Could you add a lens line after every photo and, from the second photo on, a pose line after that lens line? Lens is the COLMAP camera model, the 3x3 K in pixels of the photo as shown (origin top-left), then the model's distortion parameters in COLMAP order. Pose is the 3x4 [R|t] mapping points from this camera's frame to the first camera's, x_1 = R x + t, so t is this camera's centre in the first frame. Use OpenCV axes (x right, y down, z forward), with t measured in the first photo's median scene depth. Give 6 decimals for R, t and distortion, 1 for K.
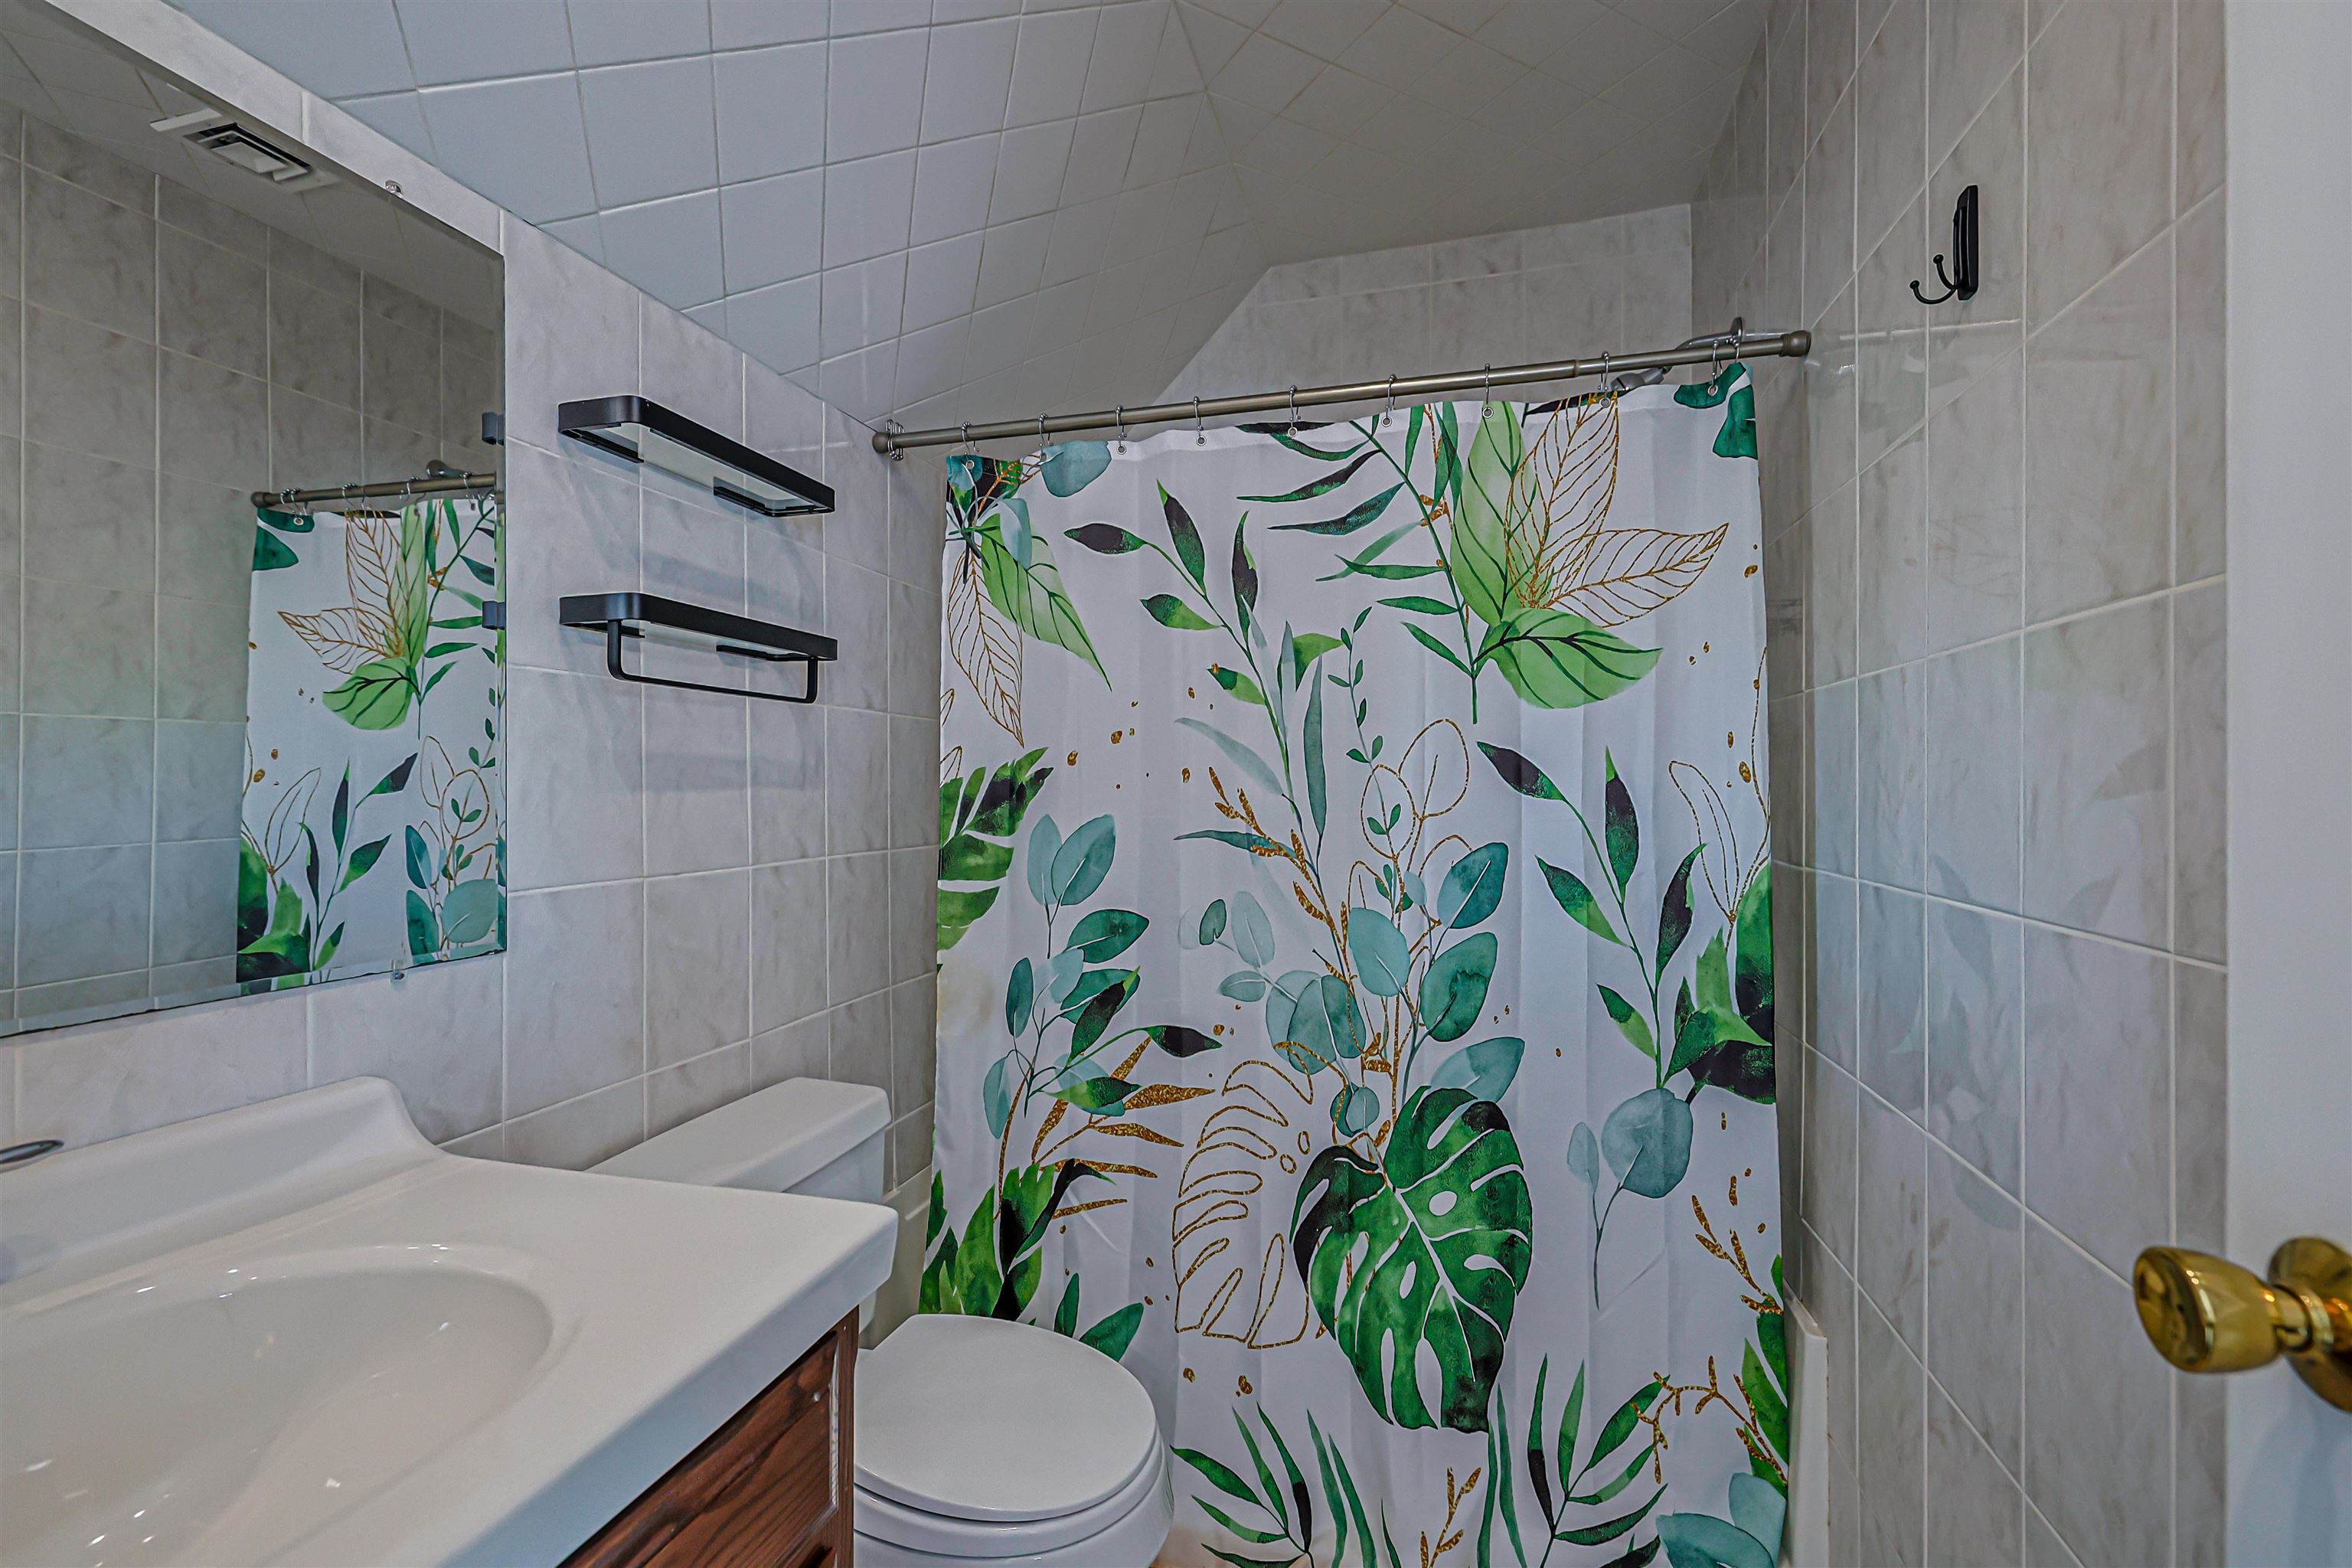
lens RADIAL K [[1011.8, 0, 1175.5], [0, 1011.8, 773.2], [0, 0, 1]] dist [-0.004553, -0.000292]
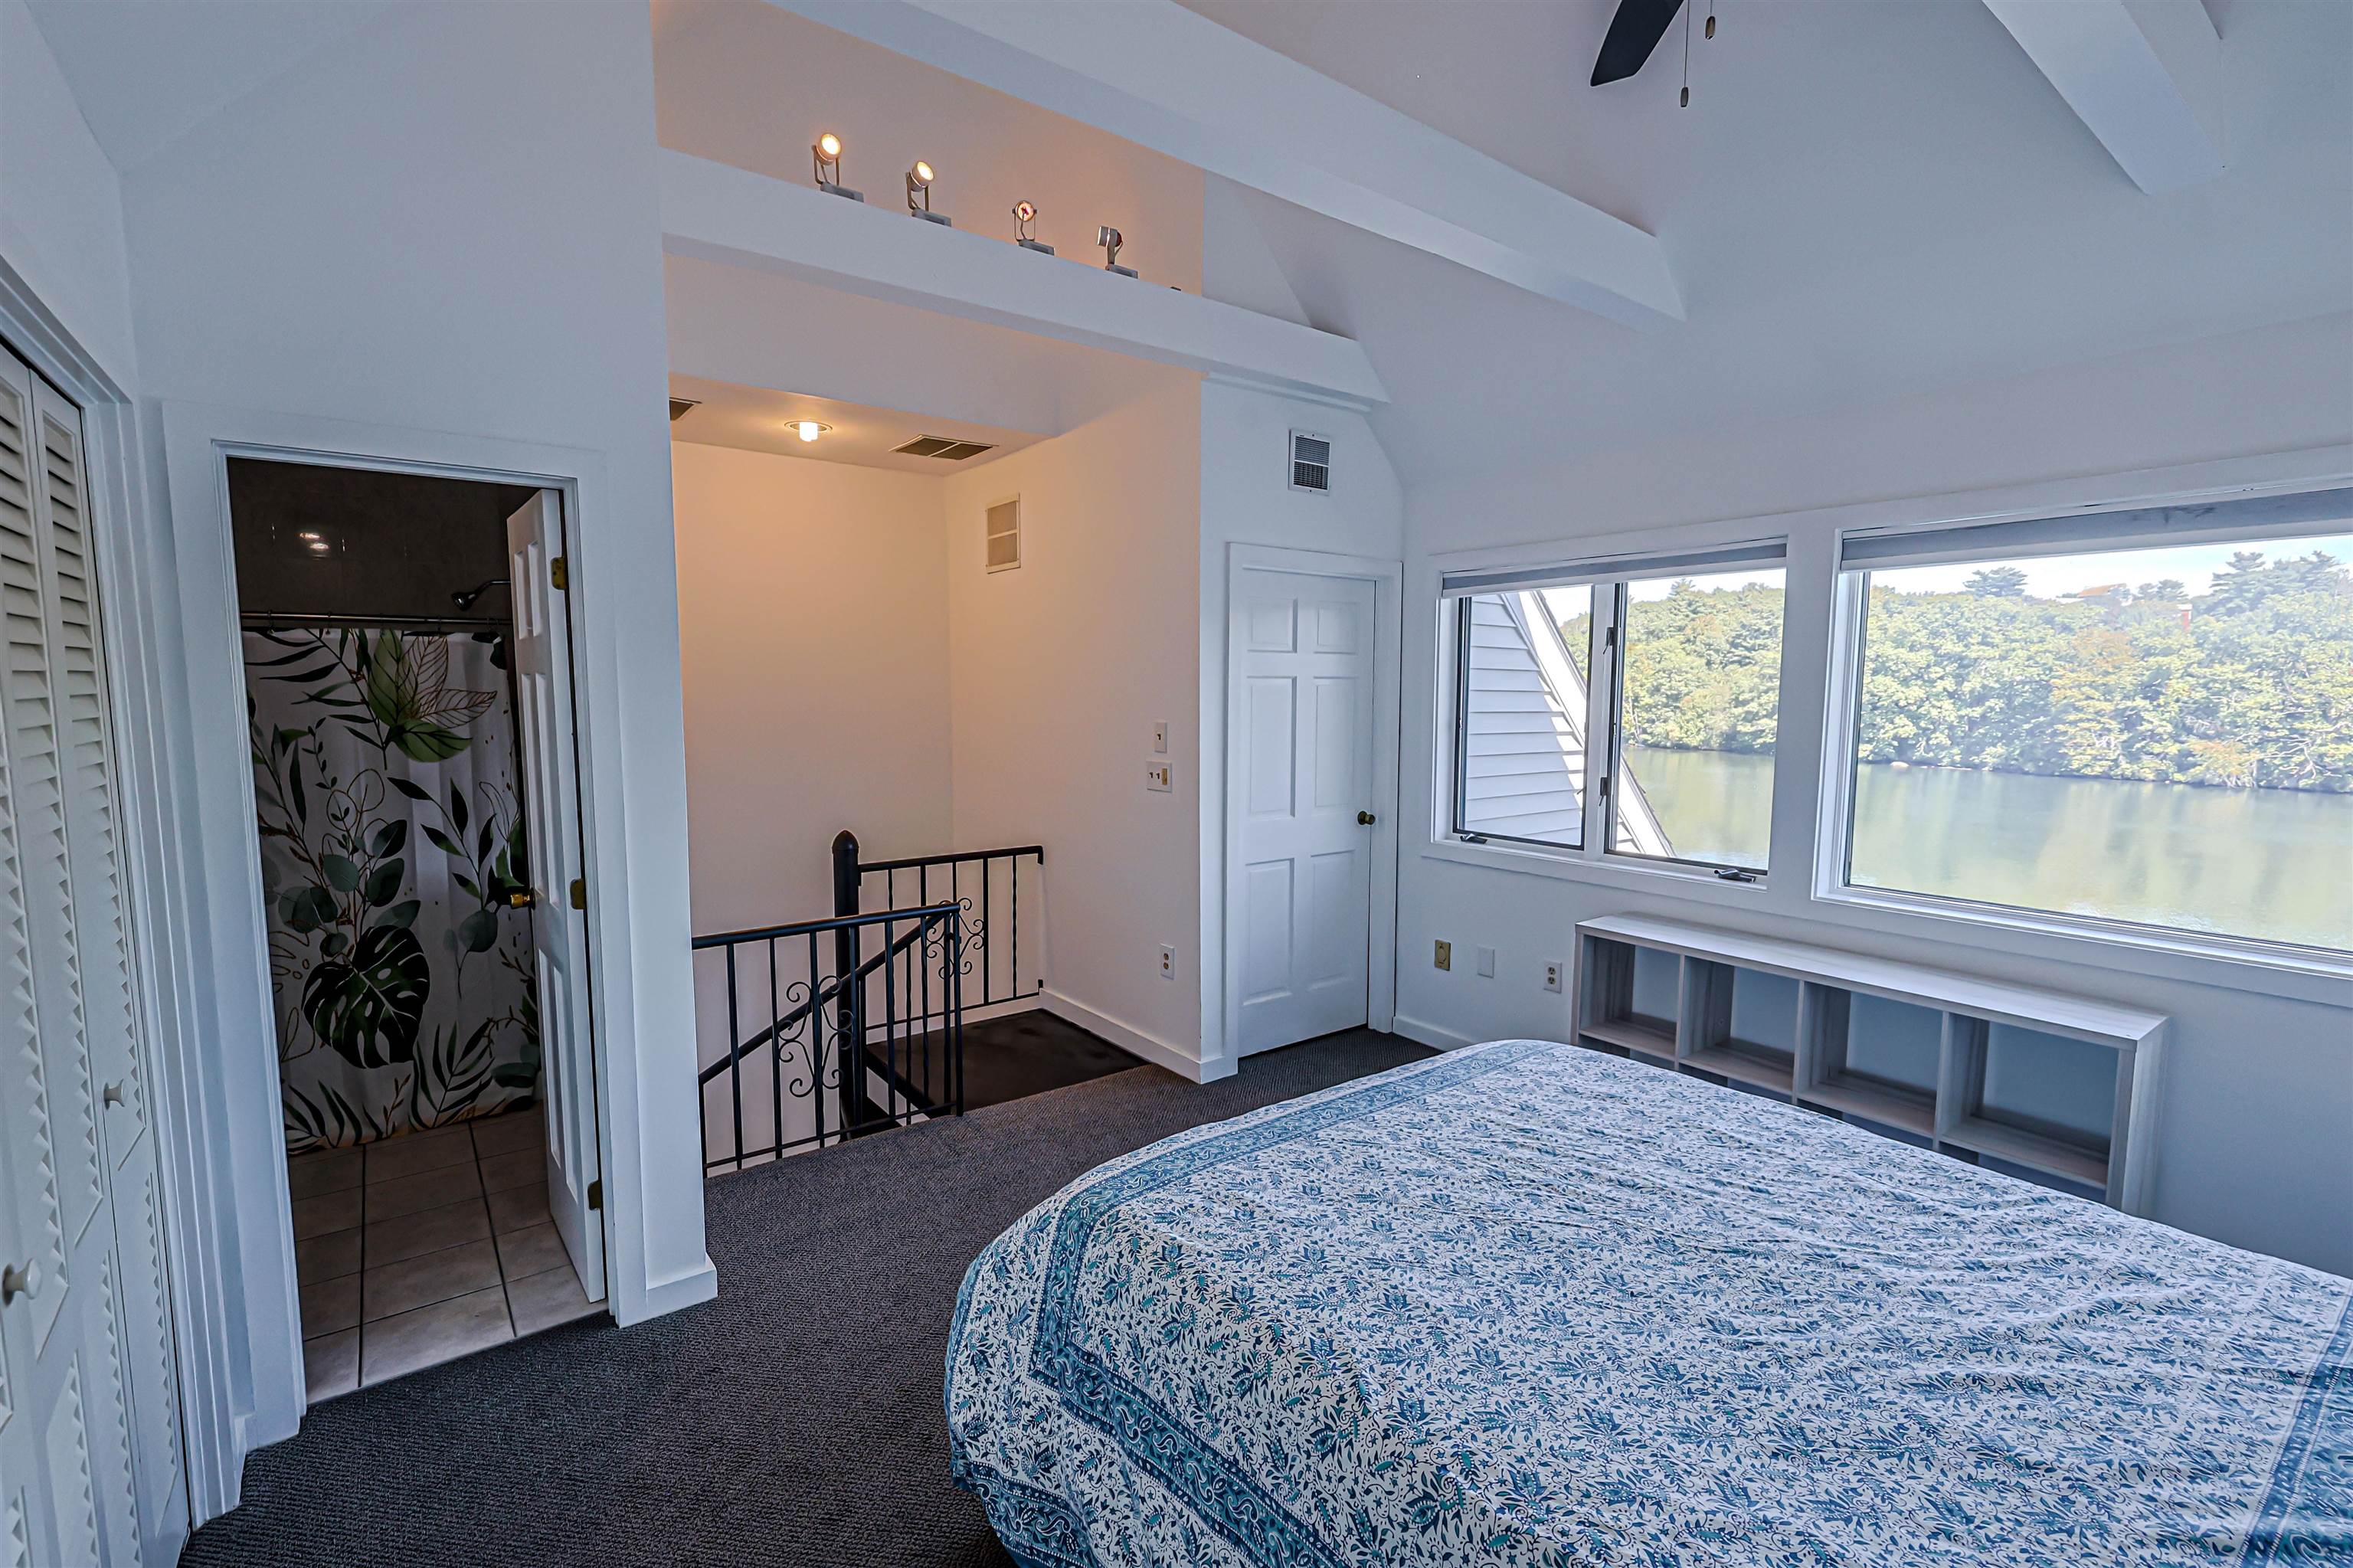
lens RADIAL K [[1049.7, 0, 1164.1], [0, 1049.7, 803.4], [0, 0, 1]] dist [0.001589, 0.000085]
pose [[0.609798, -0.083916, 0.788102, -0.520976], [-0.014858, 0.992994, 0.117228, -0.282017], [-0.792418, -0.083195, 0.604278, -1.876259]]
